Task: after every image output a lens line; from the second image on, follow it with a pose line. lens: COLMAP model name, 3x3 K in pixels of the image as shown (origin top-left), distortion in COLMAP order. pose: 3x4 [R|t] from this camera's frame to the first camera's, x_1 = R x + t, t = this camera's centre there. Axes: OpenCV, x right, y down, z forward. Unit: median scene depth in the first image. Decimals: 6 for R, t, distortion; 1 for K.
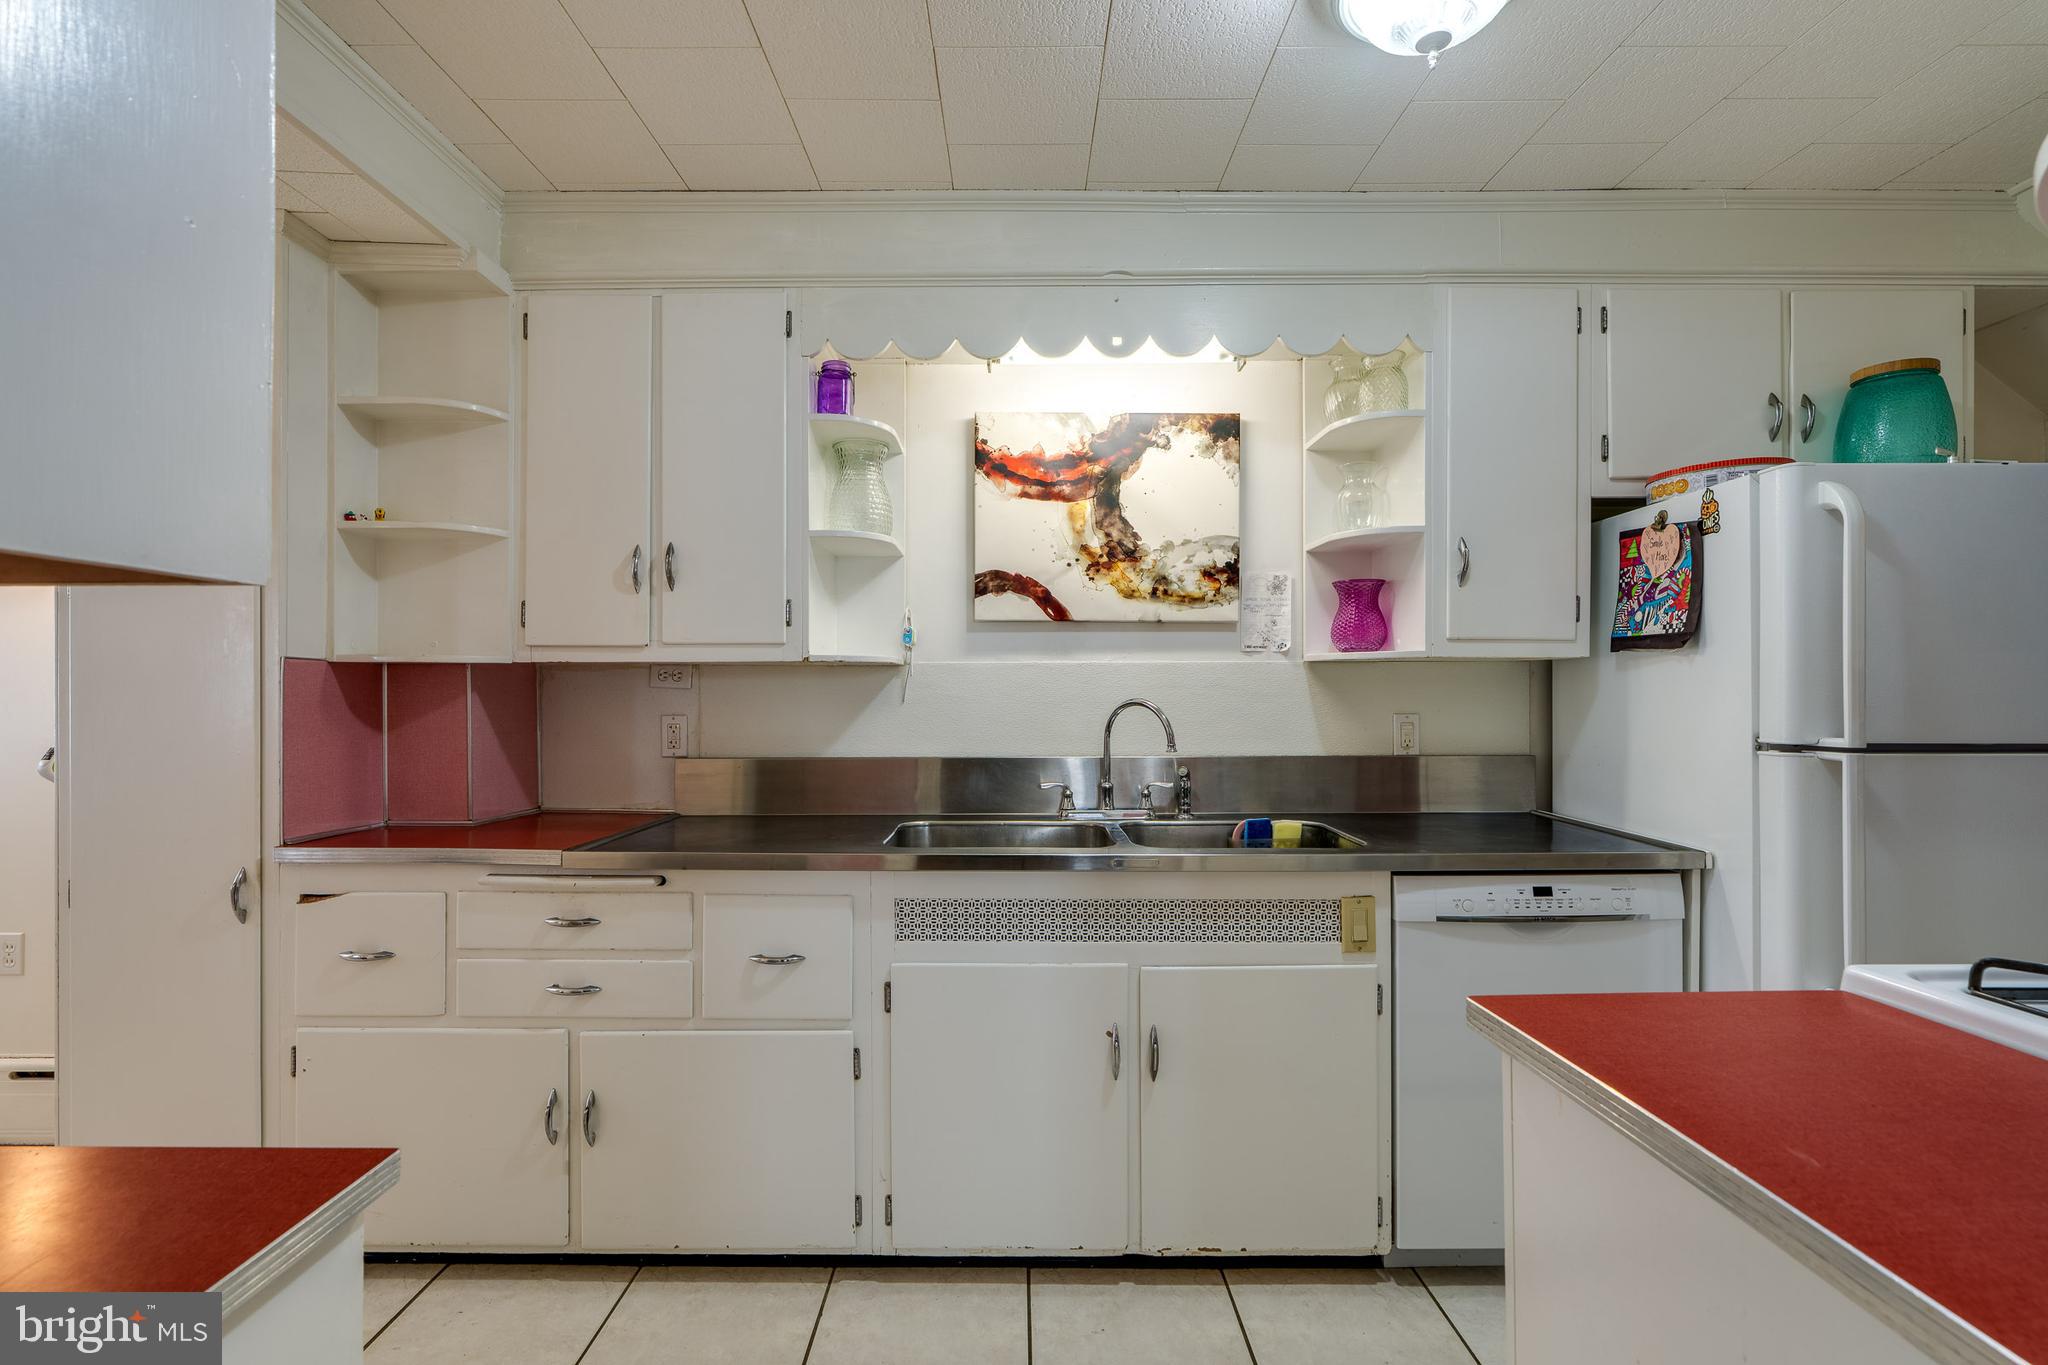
lens RADIAL K [[911.6, 0, 1017.4], [0, 911.6, 685.1], [0, 0, 1]] dist [-0.010920, 0.000072]
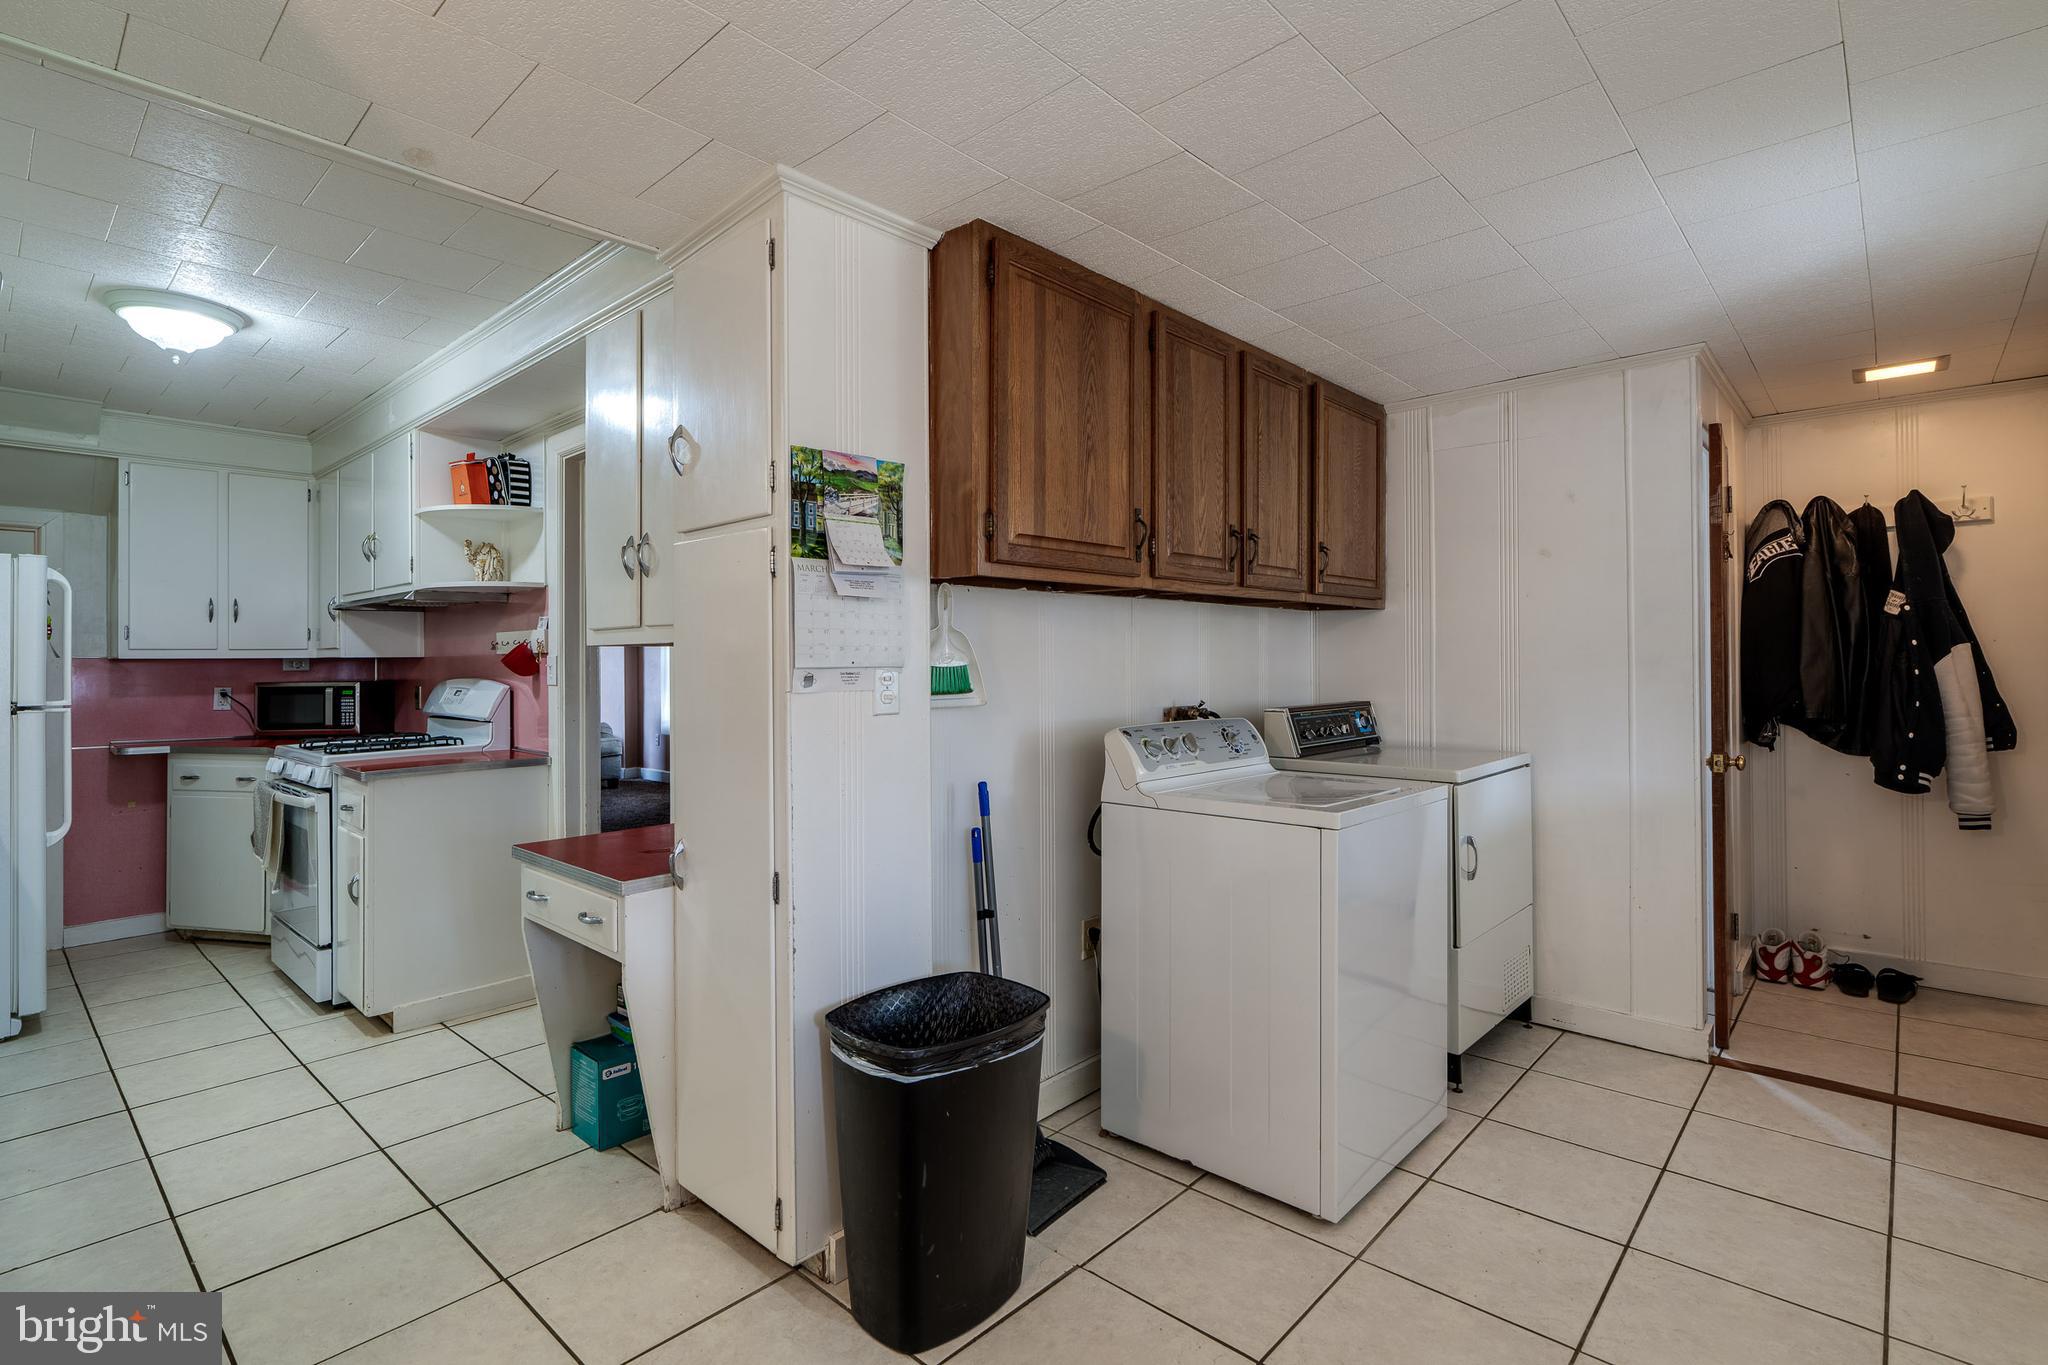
lens RADIAL K [[962.0, 0, 1025.8], [0, 962.0, 649.9], [0, 0, 1]] dist [-0.003464, -0.000061]
pose [[-0.742163, 0.014071, 0.670072, -1.349801], [0.006556, 0.999884, -0.013735, -0.006137], [-0.670187, -0.005800, -0.742169, 0.755082]]
